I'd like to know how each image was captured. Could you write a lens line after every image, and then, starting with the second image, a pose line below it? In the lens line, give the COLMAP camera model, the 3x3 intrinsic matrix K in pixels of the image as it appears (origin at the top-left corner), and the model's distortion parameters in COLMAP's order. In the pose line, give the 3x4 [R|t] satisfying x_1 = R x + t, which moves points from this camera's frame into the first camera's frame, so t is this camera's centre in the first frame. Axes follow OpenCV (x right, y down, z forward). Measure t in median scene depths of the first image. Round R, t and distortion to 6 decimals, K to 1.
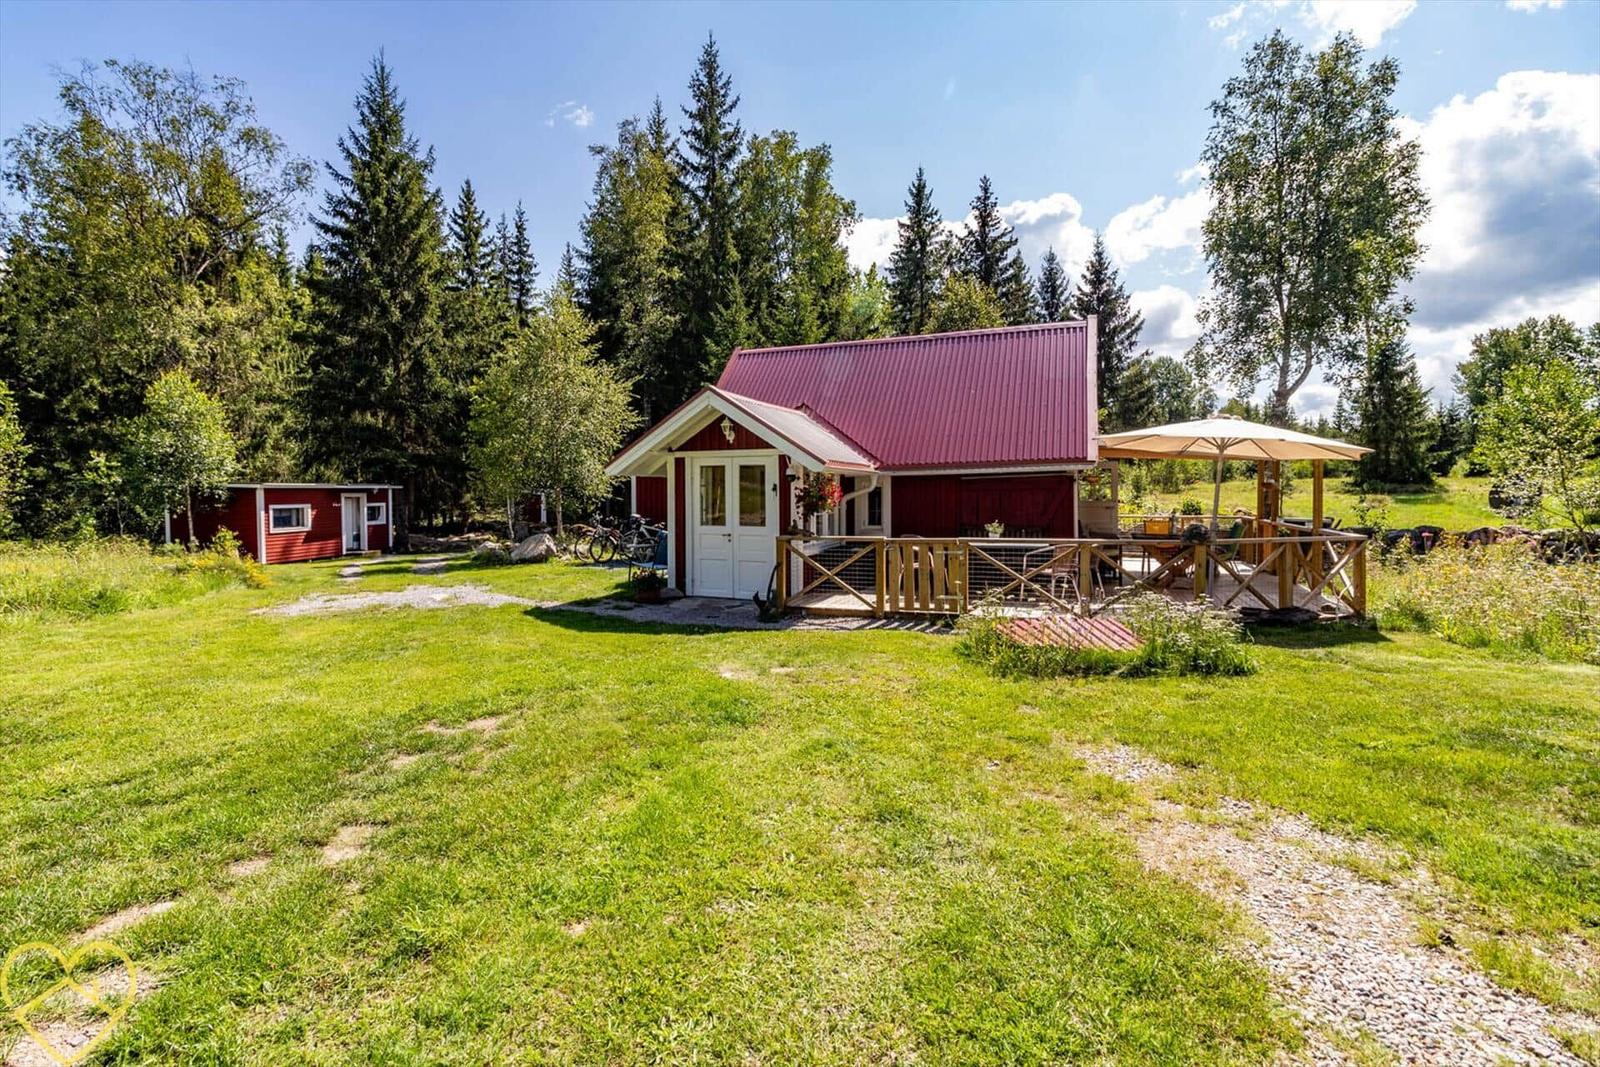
lens RADIAL K [[759.2, 0, 799.8], [0, 759.2, 524.2], [0, 0, 1]] dist [0.004474, 0.001556]
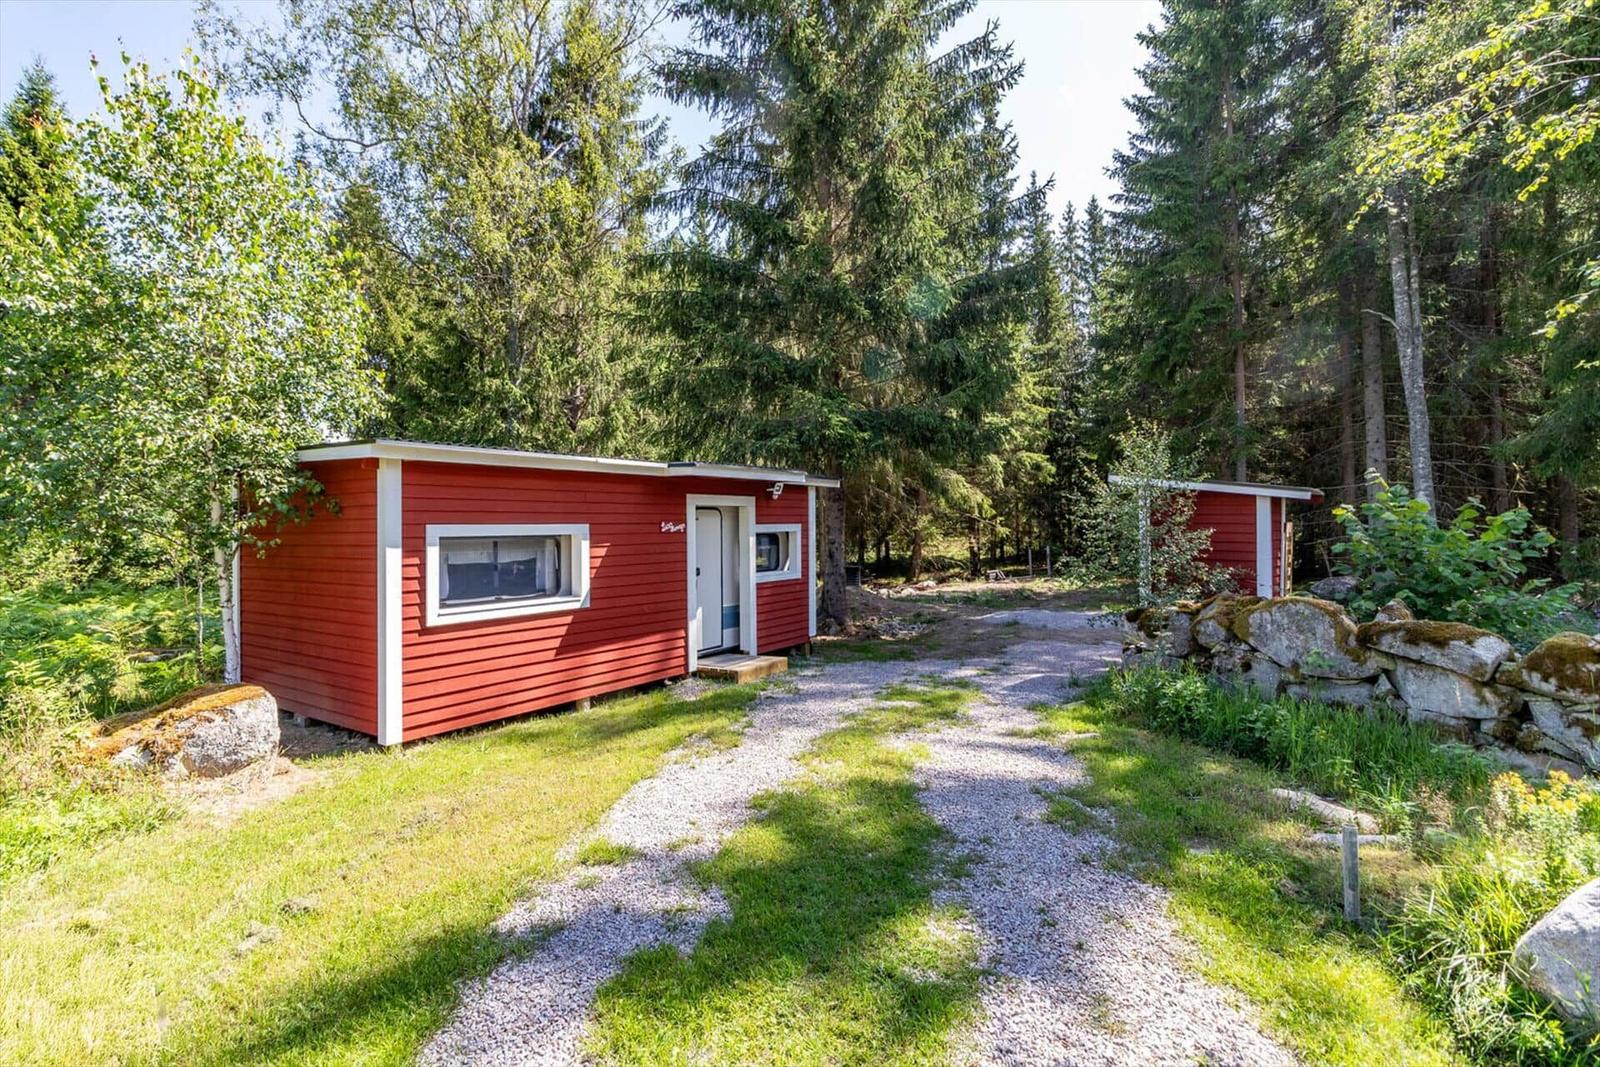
lens RADIAL K [[759.2, 0, 799.8], [0, 759.2, 524.2], [0, 0, 1]] dist [0.004474, 0.001556]
pose [[0.879212, -0.002483, -0.476425, -0.394813], [-0.014143, 0.999410, -0.031309, -0.016743], [0.476221, 0.034265, 0.878658, 0.721713]]
